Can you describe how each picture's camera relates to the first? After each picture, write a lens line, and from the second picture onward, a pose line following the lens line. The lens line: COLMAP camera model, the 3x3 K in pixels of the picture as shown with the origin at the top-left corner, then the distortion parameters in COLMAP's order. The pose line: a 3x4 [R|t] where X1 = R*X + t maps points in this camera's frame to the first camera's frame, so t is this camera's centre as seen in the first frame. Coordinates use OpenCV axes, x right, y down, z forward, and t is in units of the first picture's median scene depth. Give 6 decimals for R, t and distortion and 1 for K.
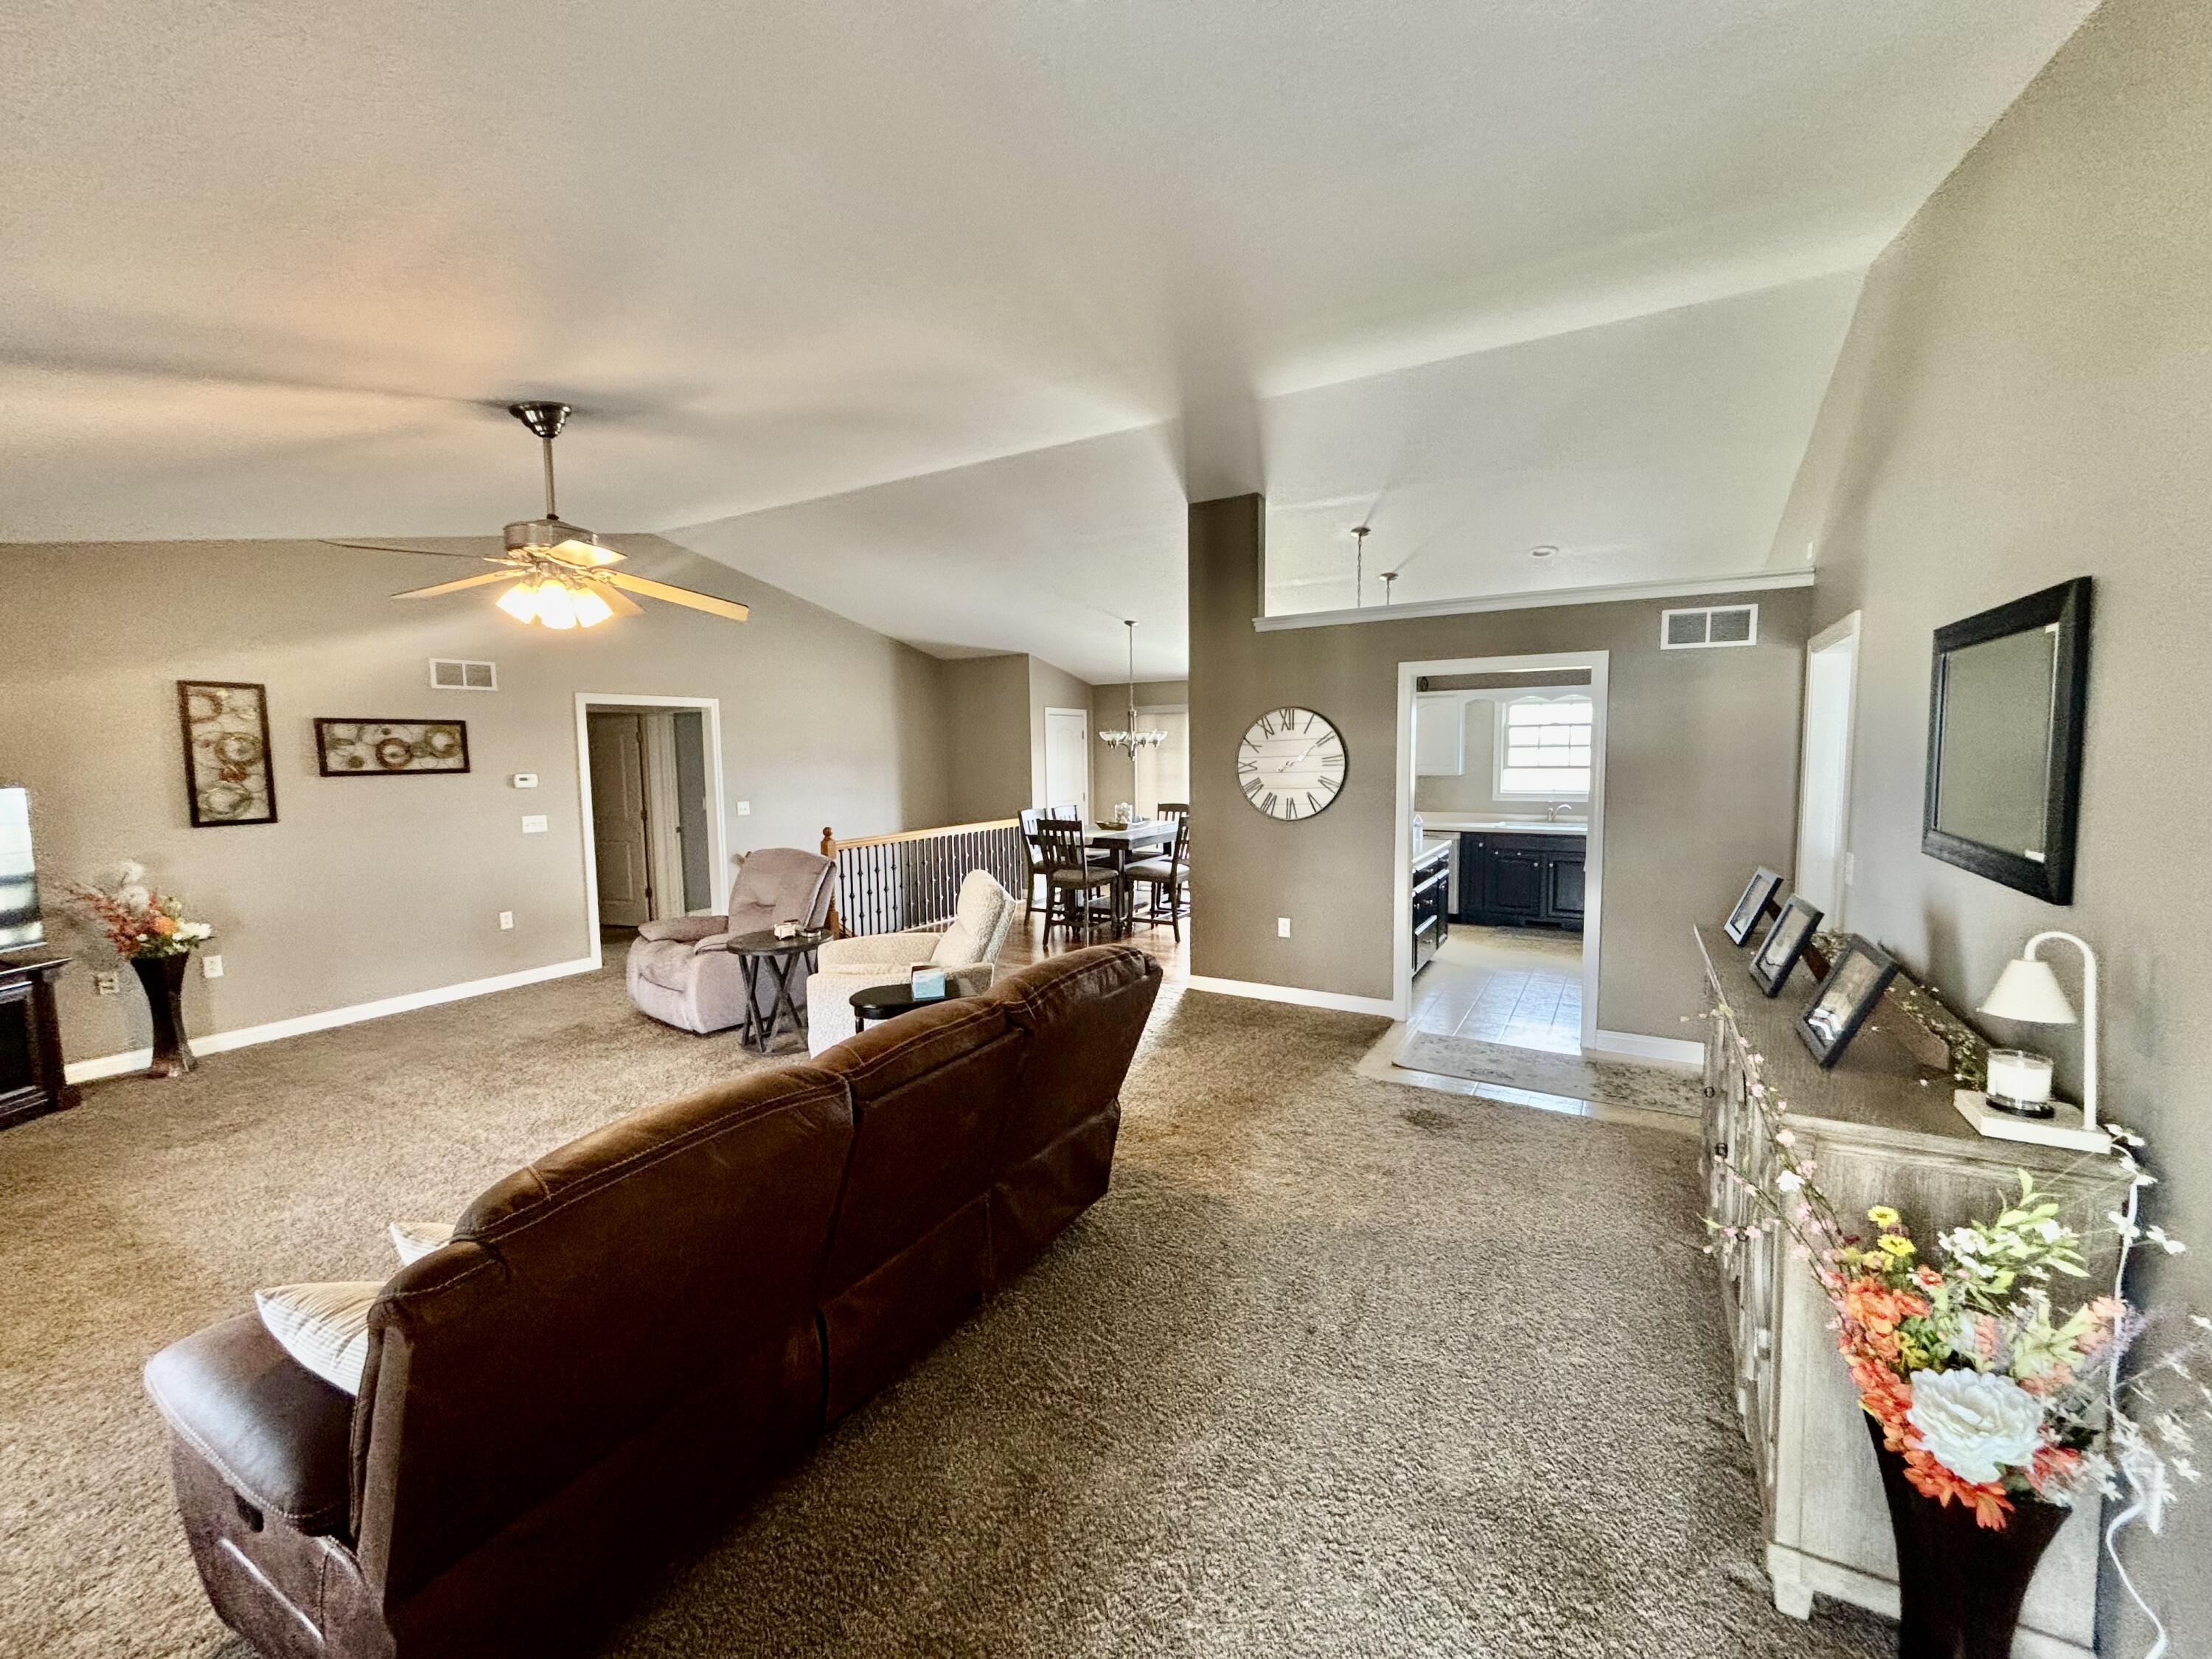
lens RADIAL K [[892.2, 0, 1110.8], [0, 892.2, 826.1], [0, 0, 1]] dist [-0.000282, 0.000685]
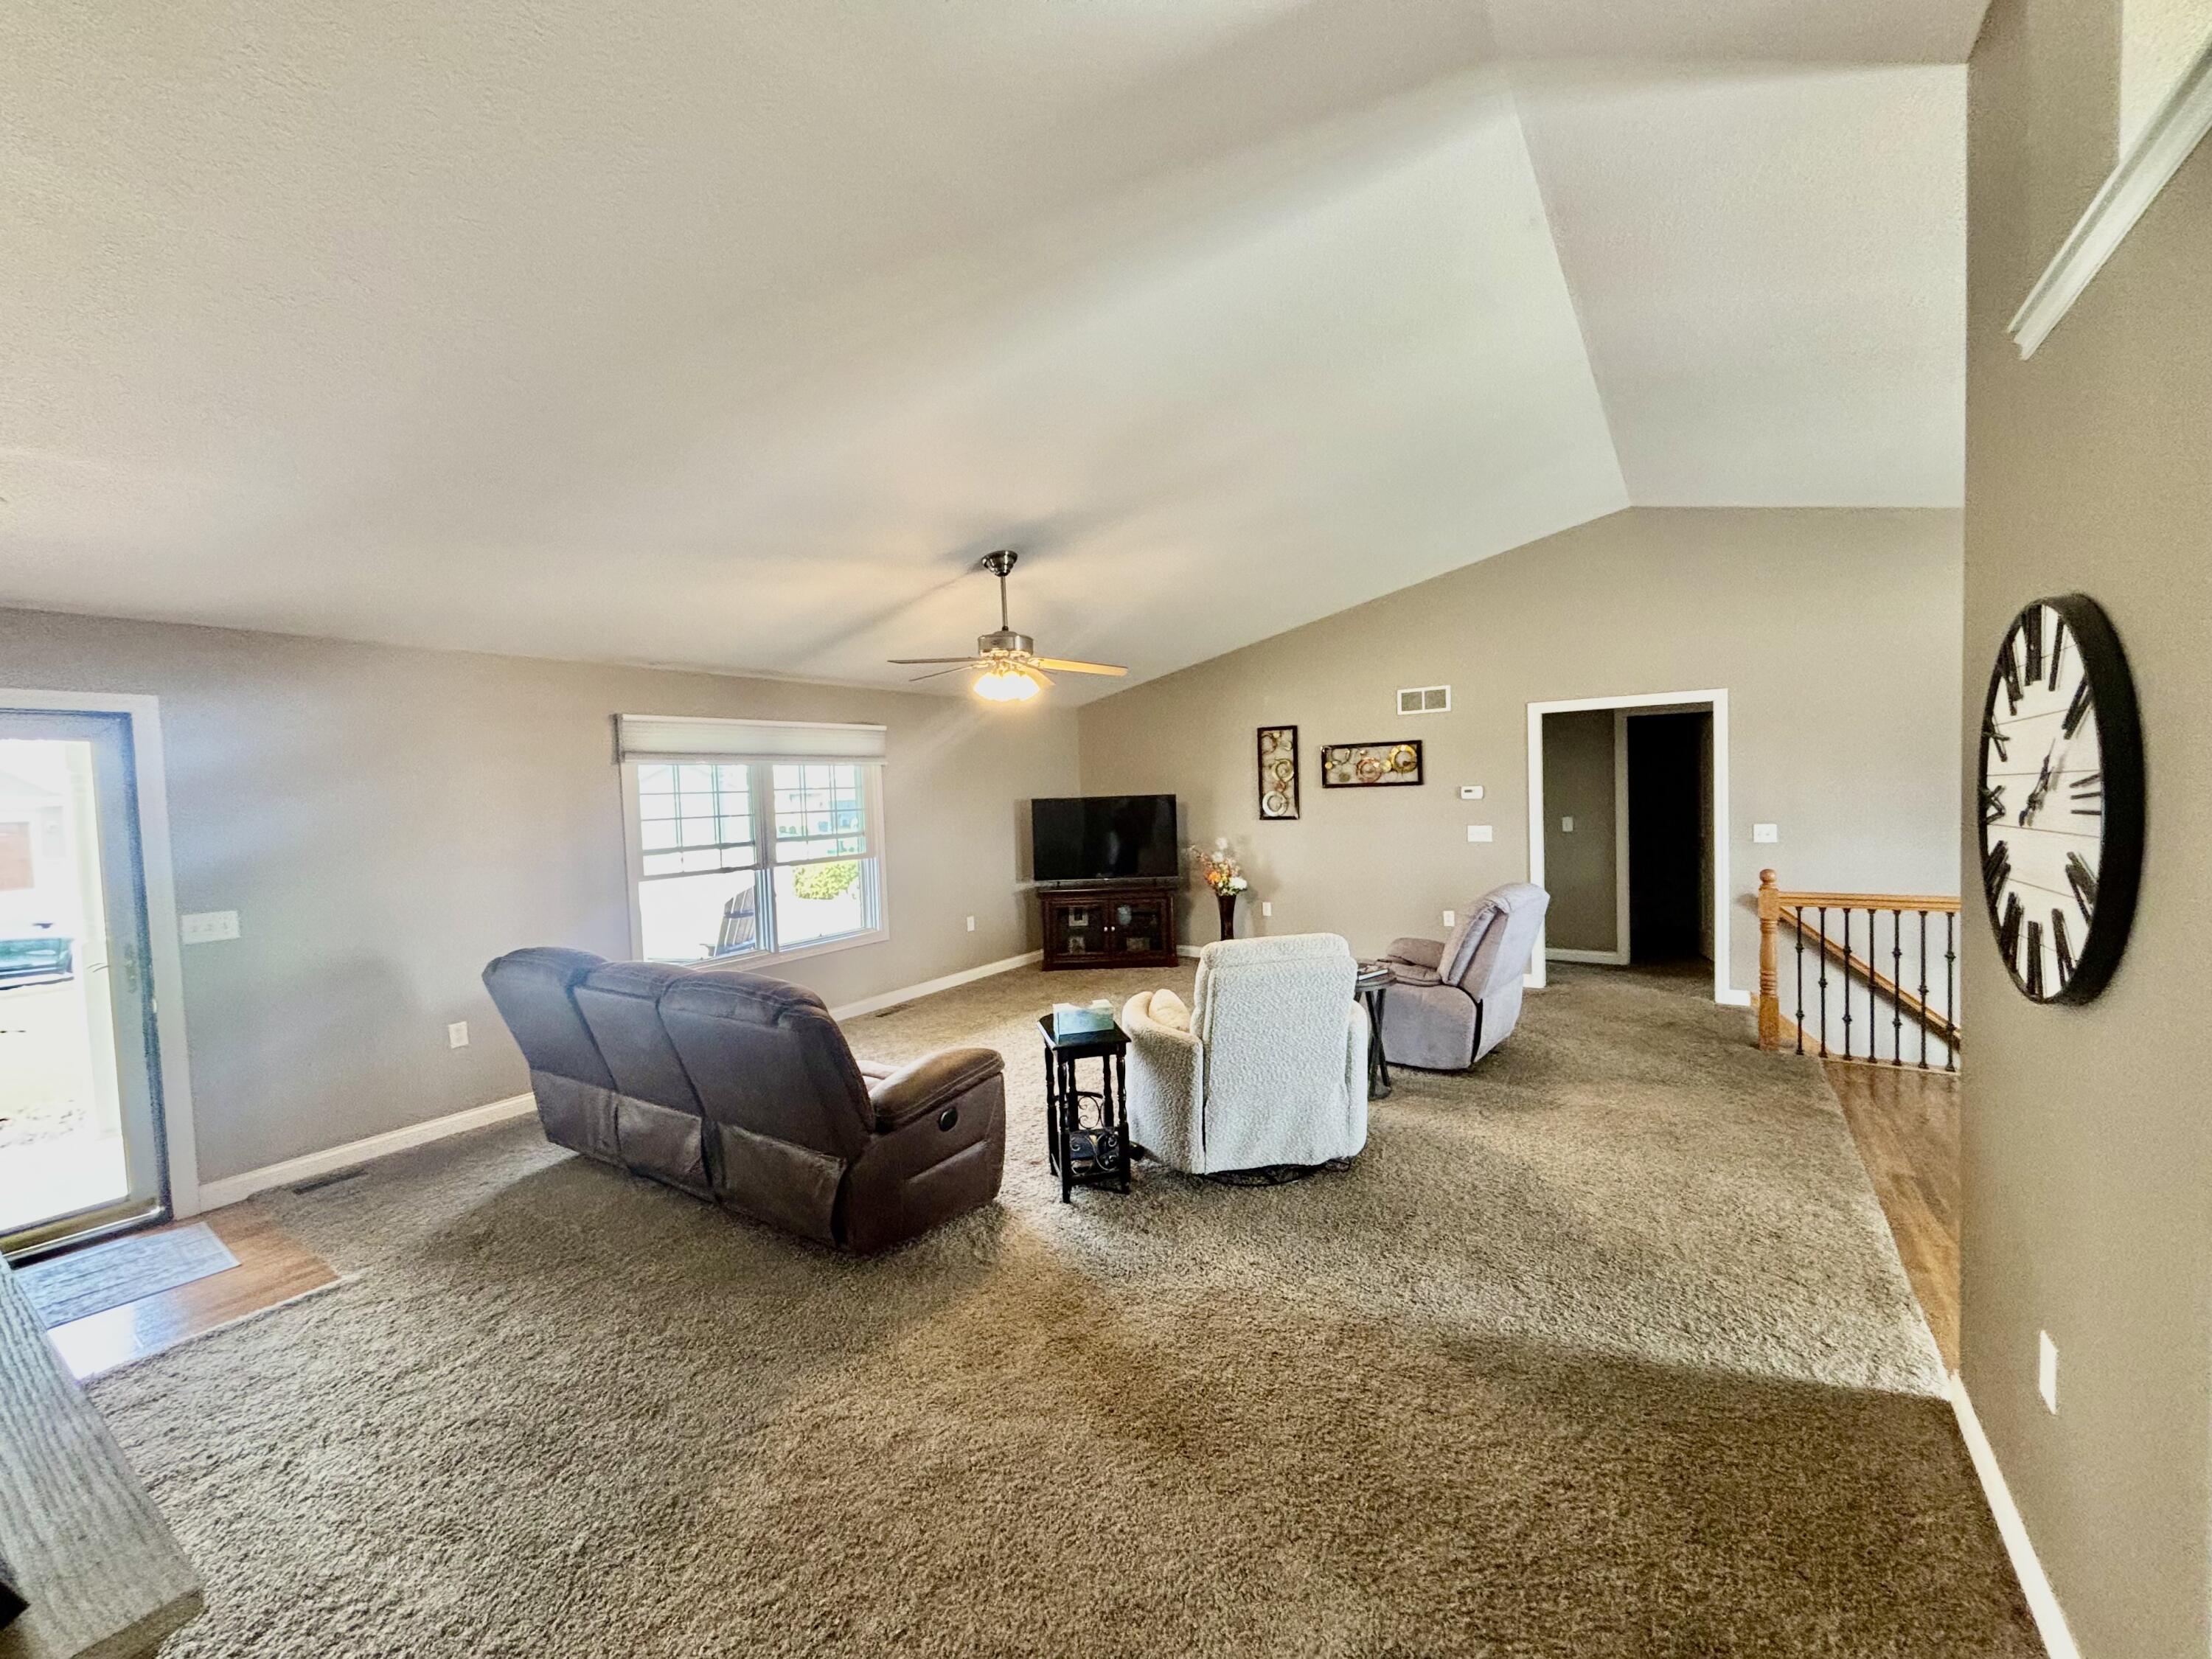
lens RADIAL K [[892.2, 0, 1103.4], [0, 892.2, 826.0], [0, 0, 1]] dist [-0.000282, 0.000685]
pose [[-0.054543, 0.058668, -0.996786, 0.489538], [-0.050041, 0.996857, 0.061411, -0.062264], [0.997257, 0.053230, -0.051436, 0.705914]]
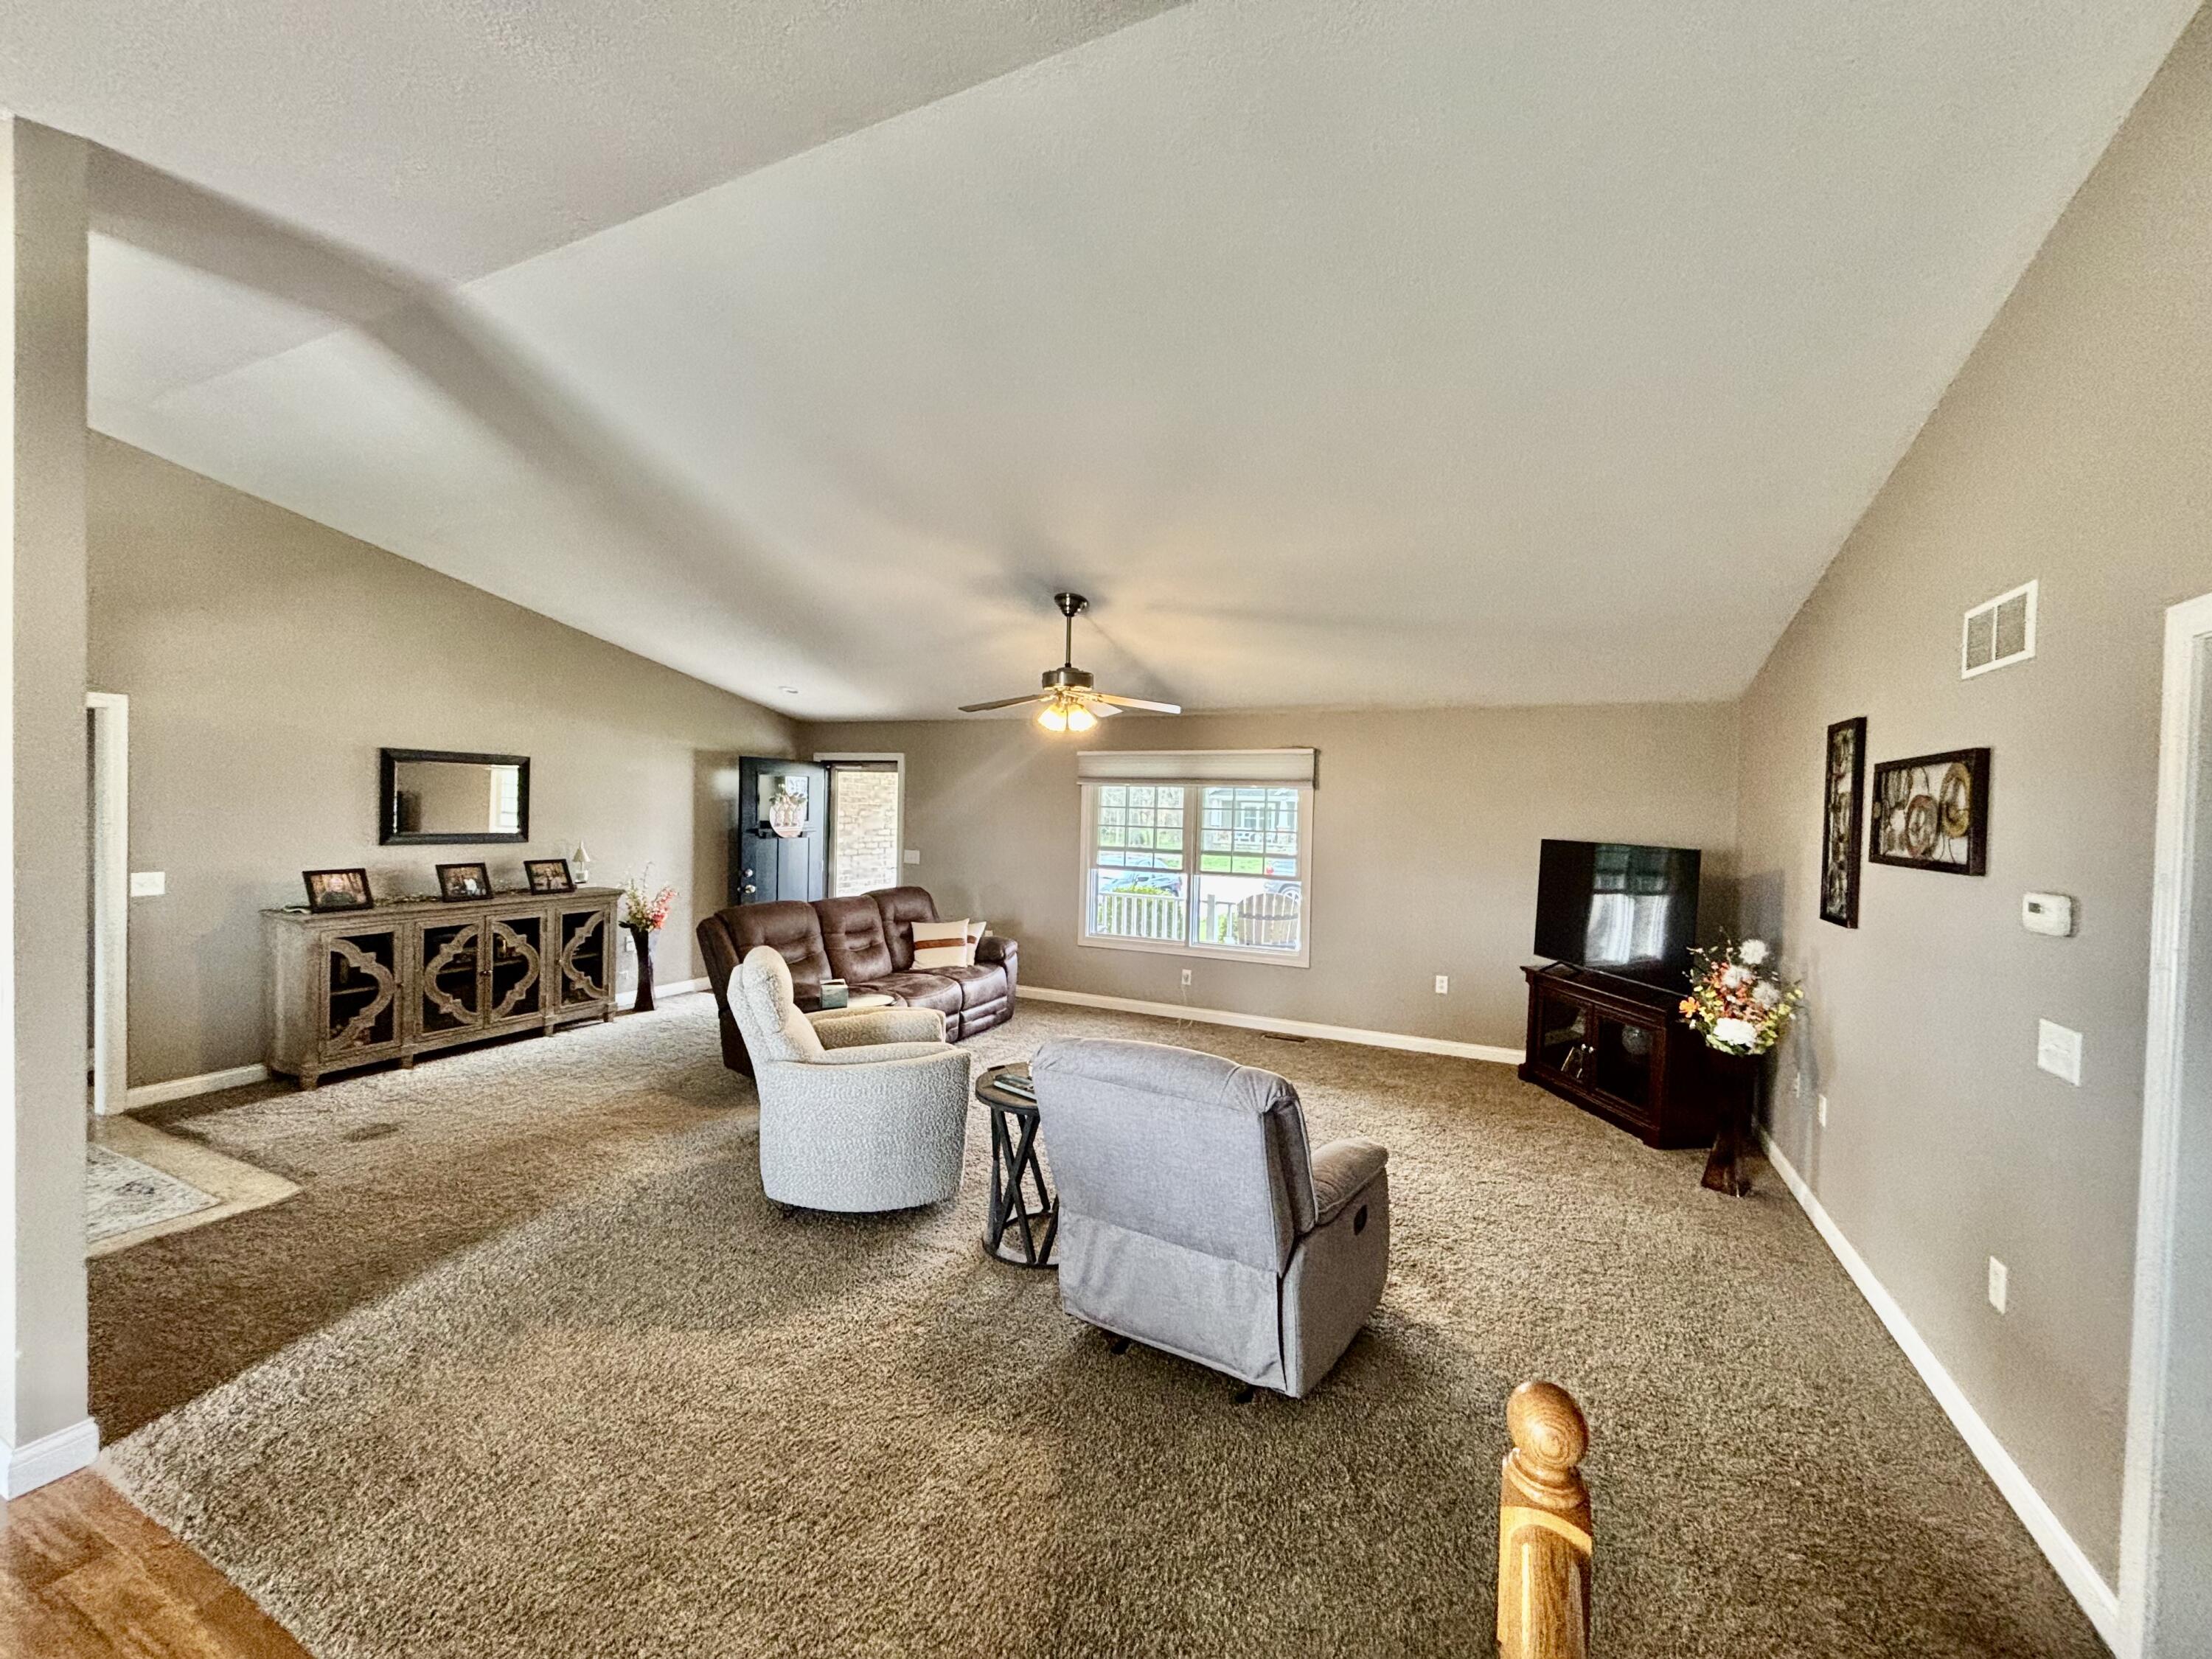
lens RADIAL K [[892.2, 0, 1108.6], [0, 892.2, 832.0], [0, 0, 1]] dist [-0.000282, 0.000685]
pose [[-0.995605, -0.014525, -0.092518, -0.316478], [-0.025071, 0.993179, 0.113869, -0.125544], [0.090233, 0.115688, -0.989179, 1.472274]]
